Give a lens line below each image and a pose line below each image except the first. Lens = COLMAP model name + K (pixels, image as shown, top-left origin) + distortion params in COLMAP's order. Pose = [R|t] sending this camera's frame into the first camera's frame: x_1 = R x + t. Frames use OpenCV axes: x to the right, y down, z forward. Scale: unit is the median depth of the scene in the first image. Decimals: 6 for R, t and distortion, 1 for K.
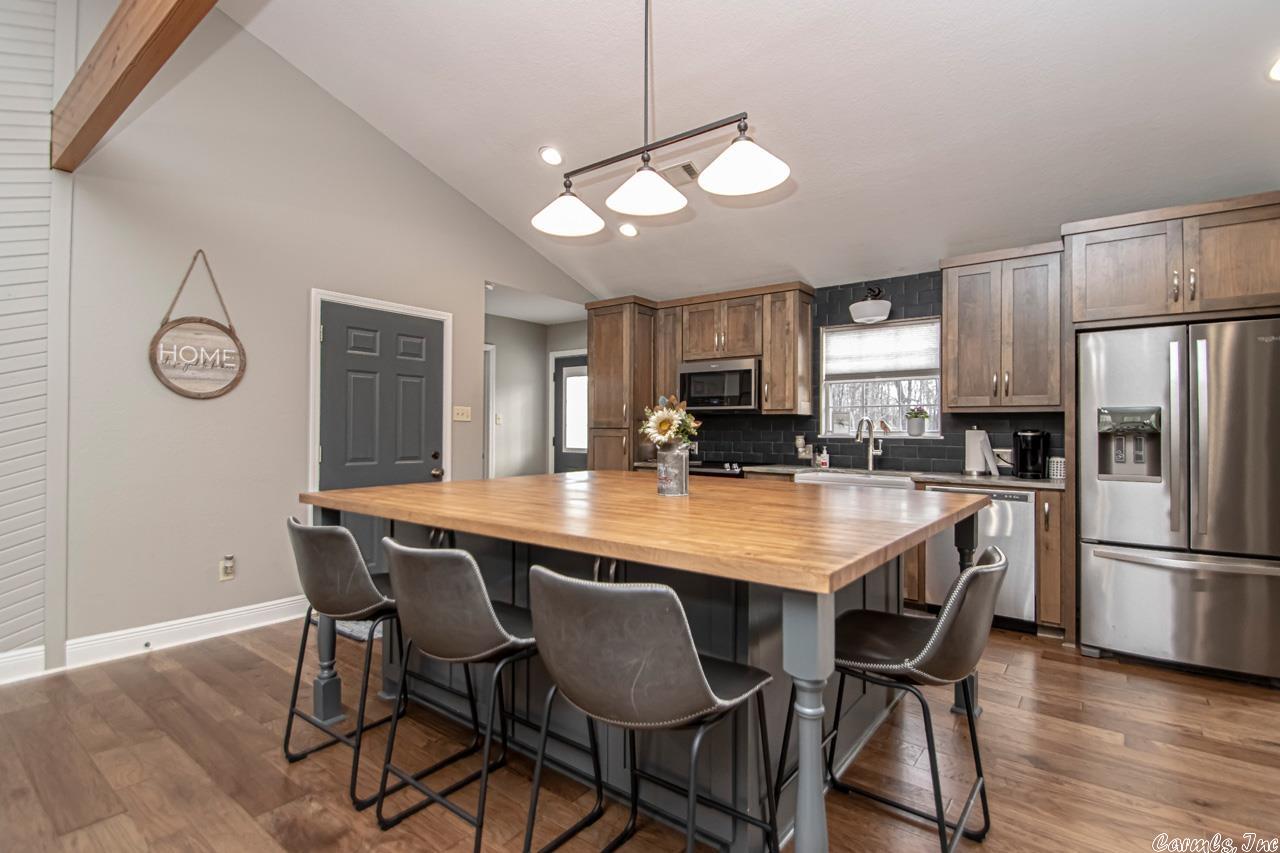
lens RADIAL K [[601.1, 0, 655.8], [0, 601.1, 434.9], [0, 0, 1]] dist [-0.002807, -0.000930]
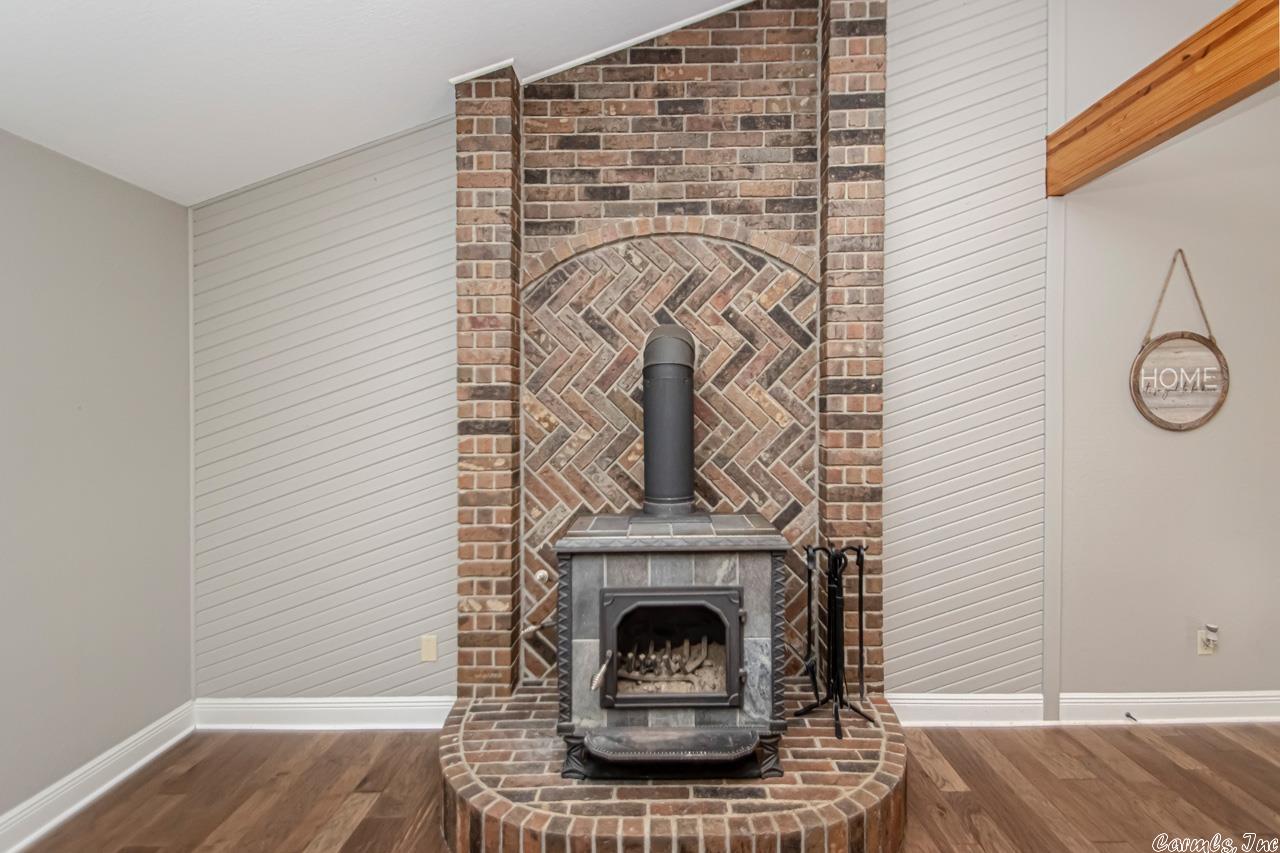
lens RADIAL K [[596.4, 0, 651.9], [0, 596.4, 427.6], [0, 0, 1]] dist [0.019025, -0.018347]
pose [[0.595277, -0.008957, -0.803471, -0.533729], [0.011922, 0.999926, -0.002314, -0.071499], [0.803432, -0.008202, 0.595340, -0.066756]]
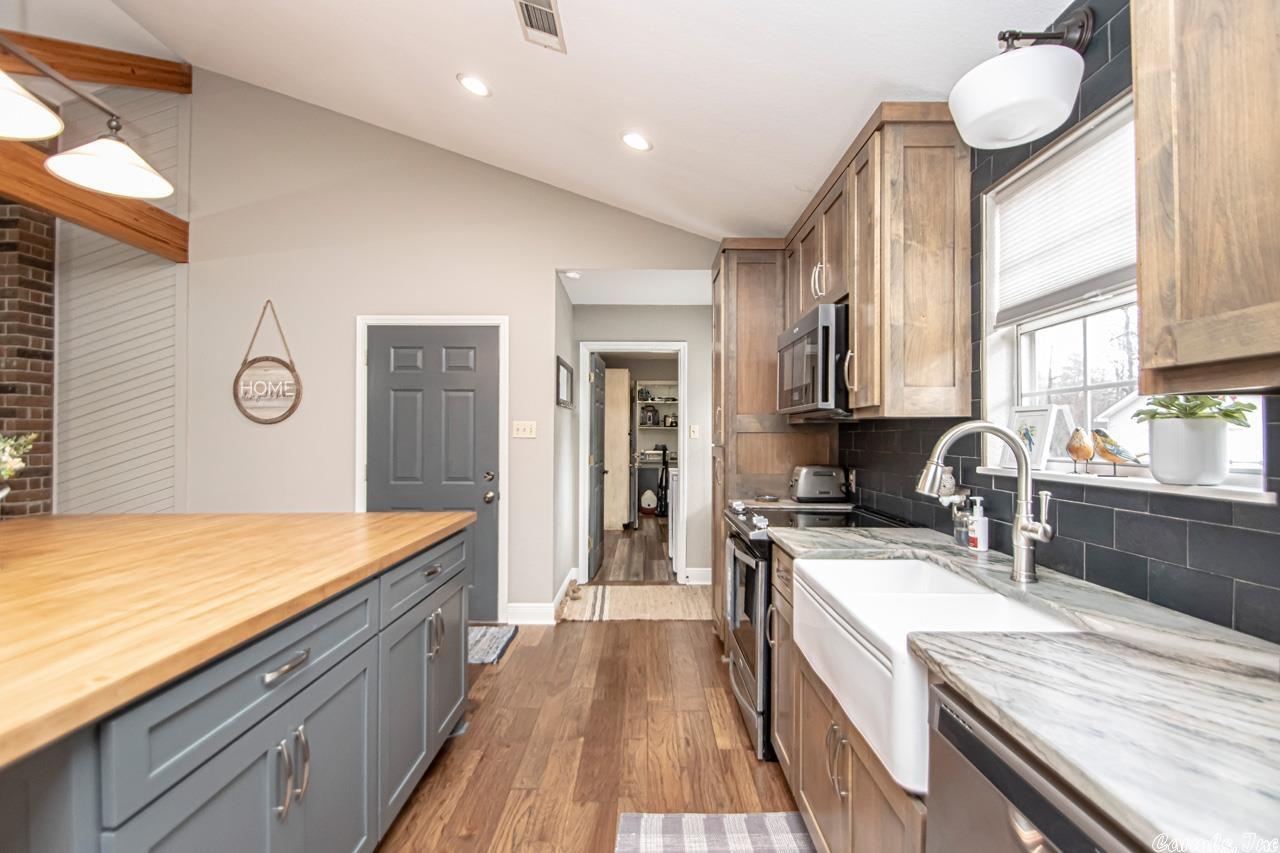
lens RADIAL K [[624.2, 0, 640.0], [0, 624.2, 426.5], [0, 0, 1]] dist [0.019998, -0.000369]
pose [[0.598269, -0.021981, -0.800994, 0.694130], [-0.002682, 0.999563, -0.029434, -0.020281], [0.801291, 0.019758, 0.597949, 0.846449]]
